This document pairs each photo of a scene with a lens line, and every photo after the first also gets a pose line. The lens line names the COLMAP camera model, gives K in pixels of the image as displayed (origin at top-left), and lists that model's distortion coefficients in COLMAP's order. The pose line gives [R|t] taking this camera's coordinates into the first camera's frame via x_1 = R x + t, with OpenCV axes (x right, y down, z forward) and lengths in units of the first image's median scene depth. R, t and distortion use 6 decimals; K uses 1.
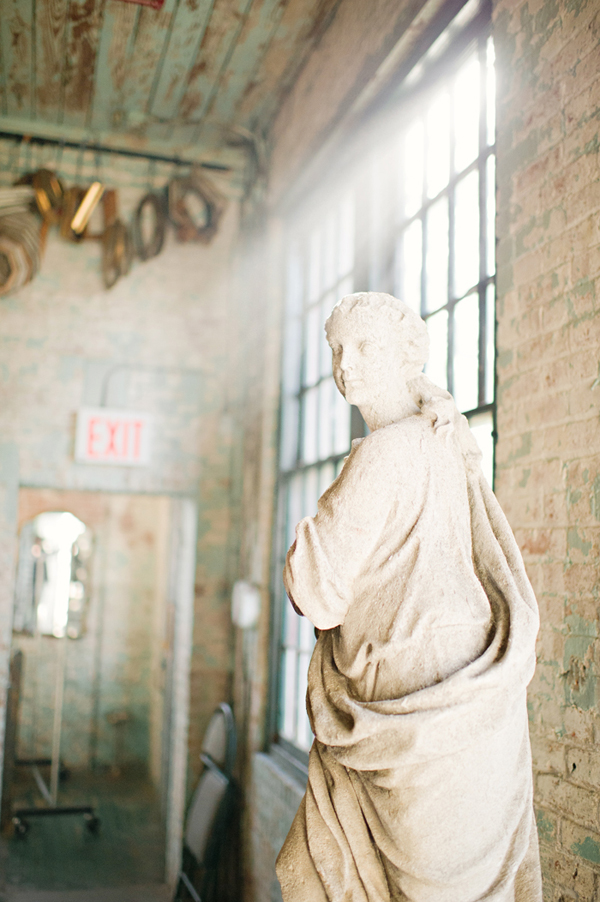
lens RADIAL K [[901.1, 0, 300.0], [0, 901.1, 451.0], [0, 0, 1]] dist [-0.103904, 0.103647]
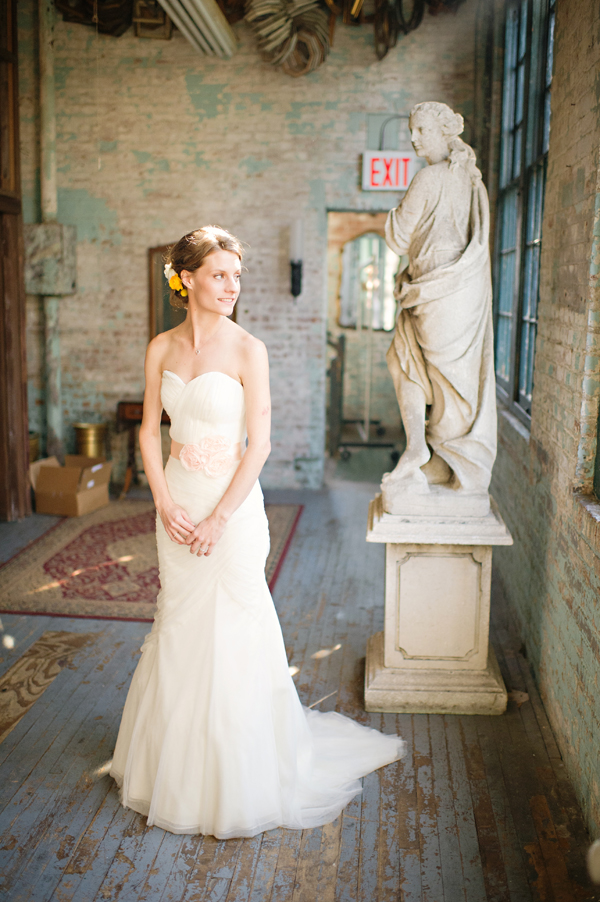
lens RADIAL K [[901.1, 0, 300.0], [0, 901.1, 451.0], [0, 0, 1]] dist [-0.103904, 0.103647]
pose [[0.925692, 0.048729, -0.375126, 0.342375], [0.063947, 0.957238, 0.282147, 0.002330], [0.372834, -0.285169, 0.882991, -0.667160]]
